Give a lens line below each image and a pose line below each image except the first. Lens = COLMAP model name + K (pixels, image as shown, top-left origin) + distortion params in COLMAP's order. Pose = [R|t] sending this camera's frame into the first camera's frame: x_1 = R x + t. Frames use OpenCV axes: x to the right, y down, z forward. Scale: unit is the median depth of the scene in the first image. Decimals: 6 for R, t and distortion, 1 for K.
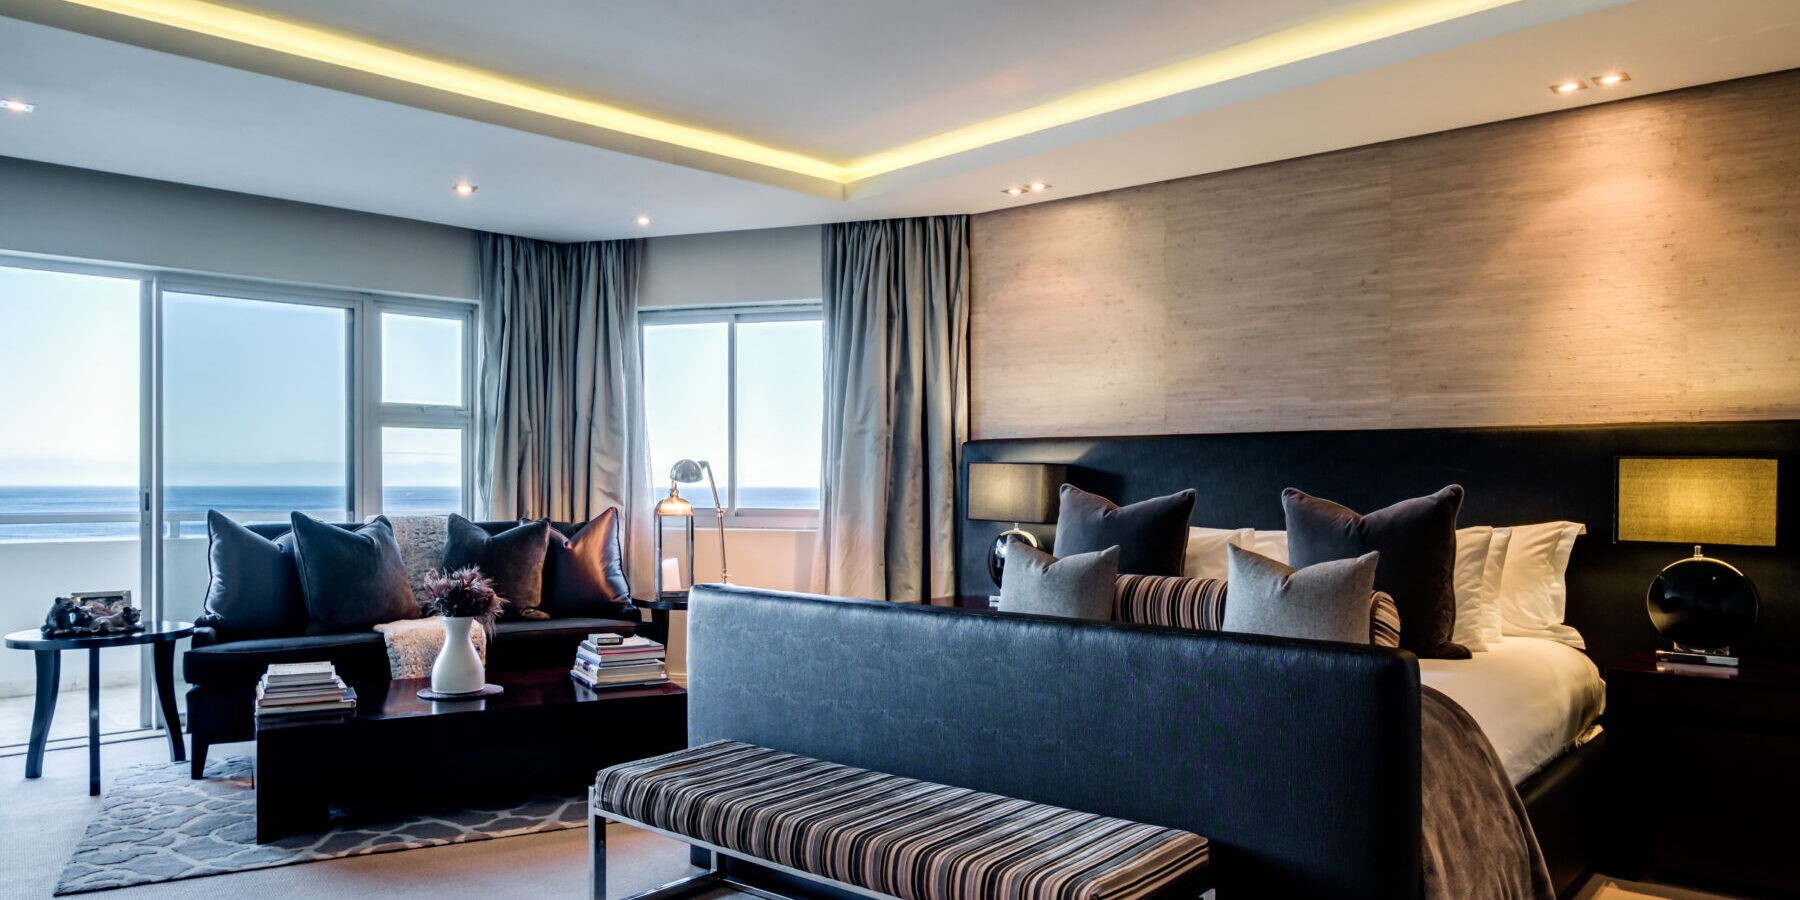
lens RADIAL K [[1218.9, 0, 934.3], [0, 1218.9, 461.6], [0, 0, 1]] dist [0.005265, 0.001804]
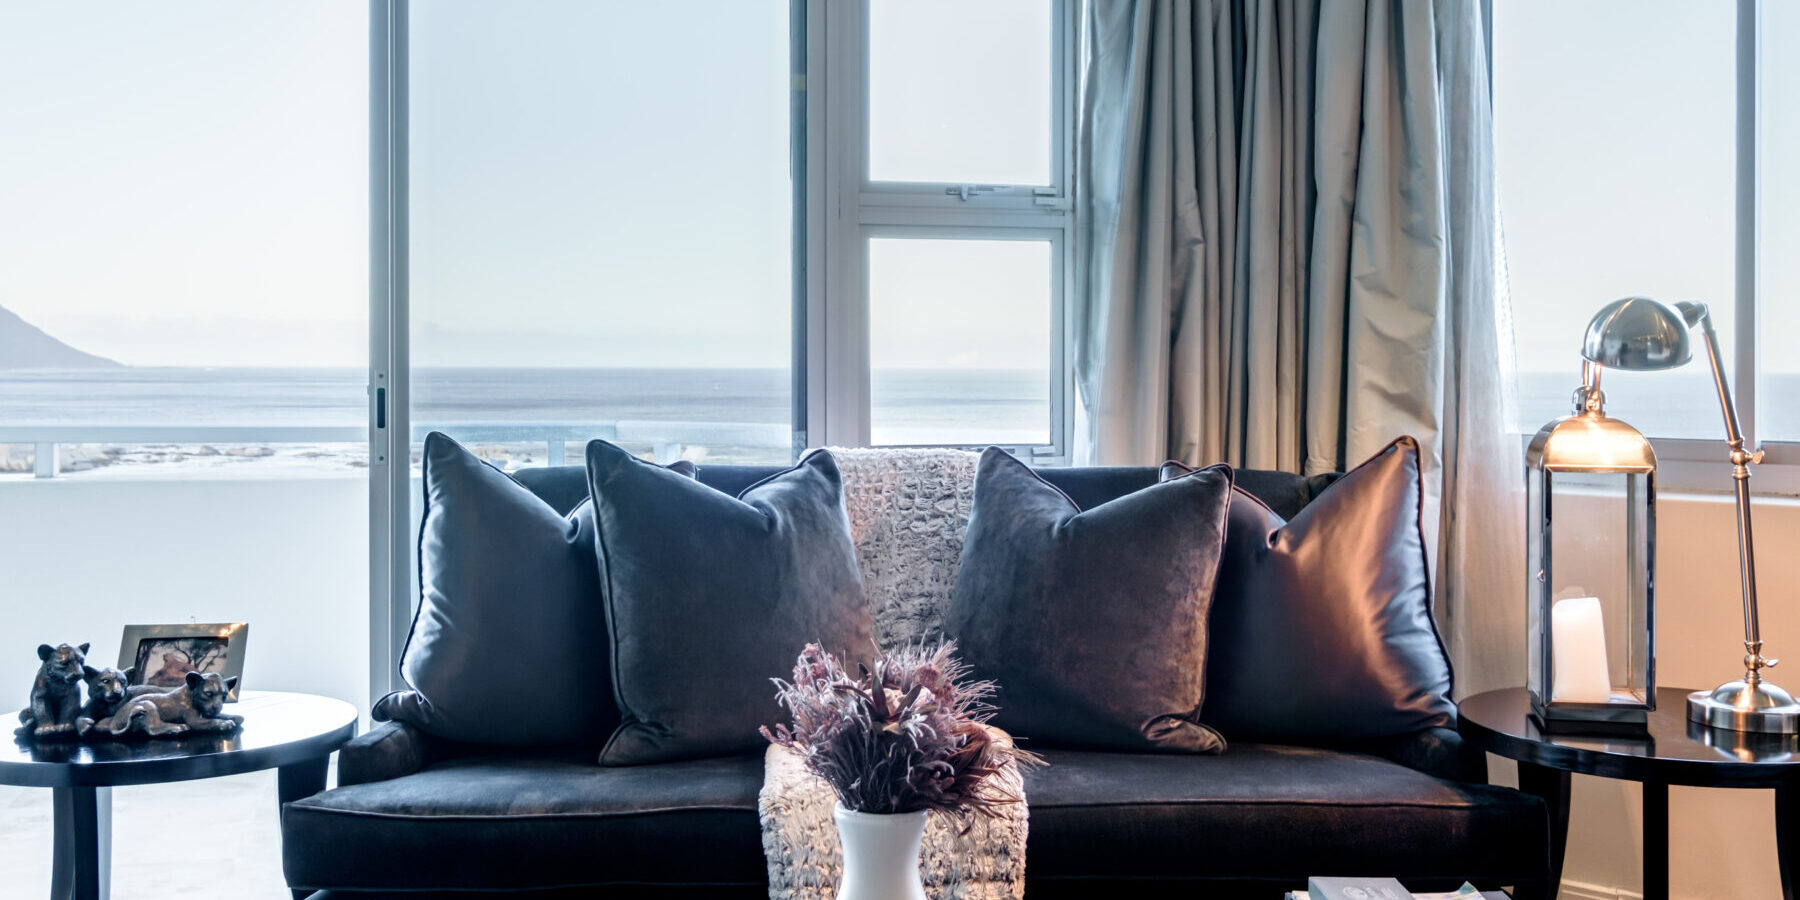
lens RADIAL K [[1845.7, 0, 898.3], [0, 1845.7, 393.4], [0, 0, 1]] dist [0.011417, 0.009412]
pose [[0.857385, 0.009756, -0.514583, -0.115698], [0.006485, 0.999536, 0.029756, 0.007410], [0.514634, -0.028850, 0.856924, 0.473072]]
